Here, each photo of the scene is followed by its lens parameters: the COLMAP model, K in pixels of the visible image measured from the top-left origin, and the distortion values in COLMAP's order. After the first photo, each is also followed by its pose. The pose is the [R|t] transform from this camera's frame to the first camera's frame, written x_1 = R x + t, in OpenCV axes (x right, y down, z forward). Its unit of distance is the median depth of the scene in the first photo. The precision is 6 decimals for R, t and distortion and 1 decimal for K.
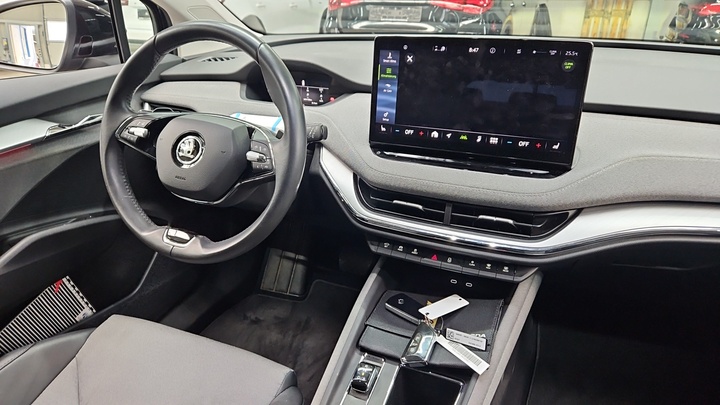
lens RADIAL K [[479.2, 0, 343.7], [0, 479.2, 187.1], [0, 0, 1]] dist [0.039455, -0.002443]
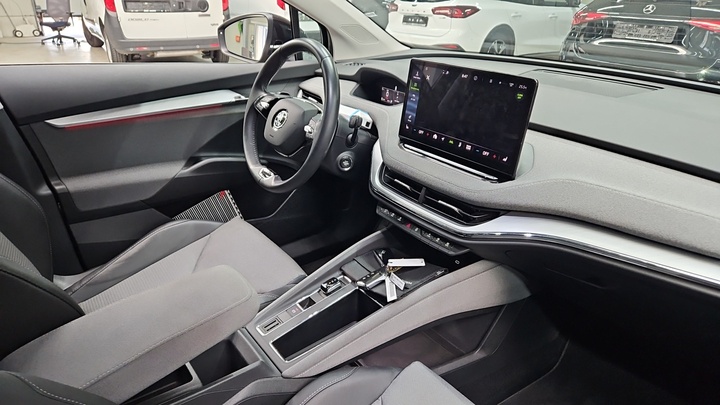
lens RADIAL K [[479.2, 0, 343.7], [0, 479.2, 187.1], [0, 0, 1]] dist [0.039455, -0.002443]
pose [[0.855405, 0.217191, -0.470224, 0.618916], [-0.220905, 0.974110, 0.048074, 0.016863], [0.468491, 0.062752, 0.881237, -0.263120]]
